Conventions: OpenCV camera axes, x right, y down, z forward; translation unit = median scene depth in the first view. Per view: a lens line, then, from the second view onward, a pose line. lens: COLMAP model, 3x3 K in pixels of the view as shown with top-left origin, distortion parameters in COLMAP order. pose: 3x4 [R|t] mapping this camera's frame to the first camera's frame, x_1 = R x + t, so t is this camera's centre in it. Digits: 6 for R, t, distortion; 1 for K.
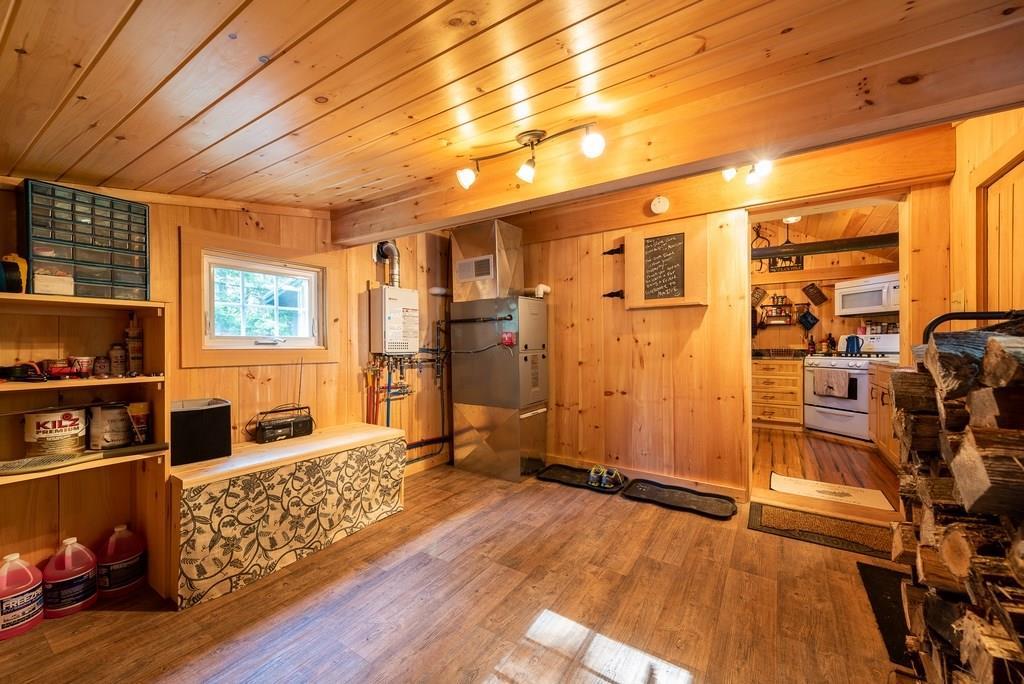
lens RADIAL K [[406.2, 0, 509.9], [0, 406.2, 344.4], [0, 0, 1]] dist [-0.001839, -0.000169]
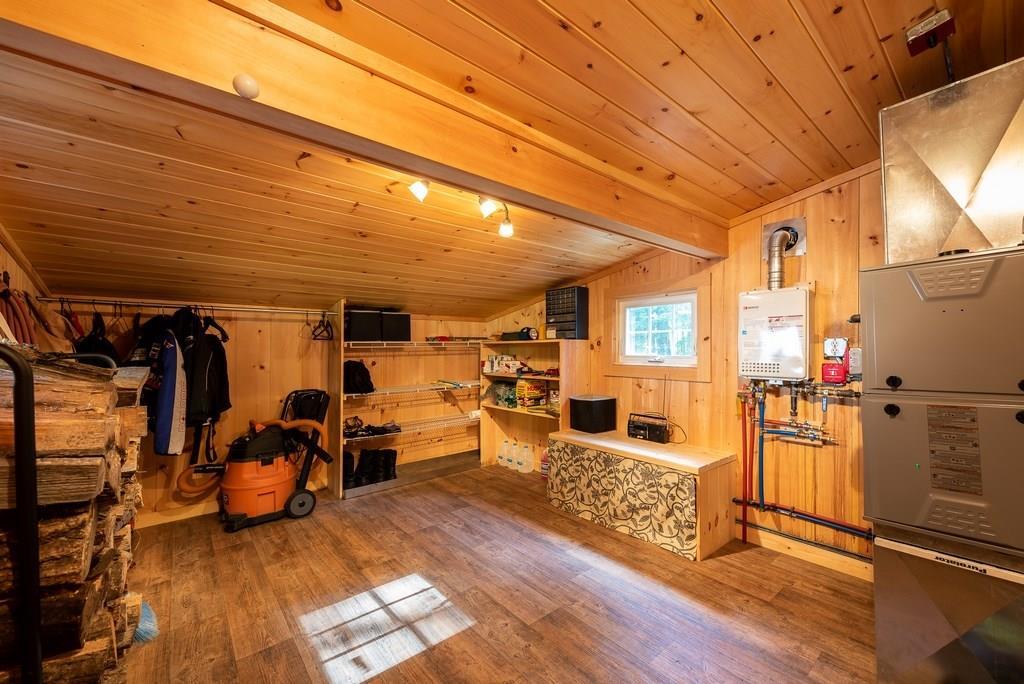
lens RADIAL K [[406.2, 0, 511.8], [0, 406.2, 345.8], [0, 0, 1]] dist [-0.001839, -0.000169]
pose [[-0.302785, -0.014119, -0.952954, 0.791710], [-0.004719, 0.999900, -0.013315, -0.033380], [0.953047, 0.000465, -0.302821, 1.062287]]
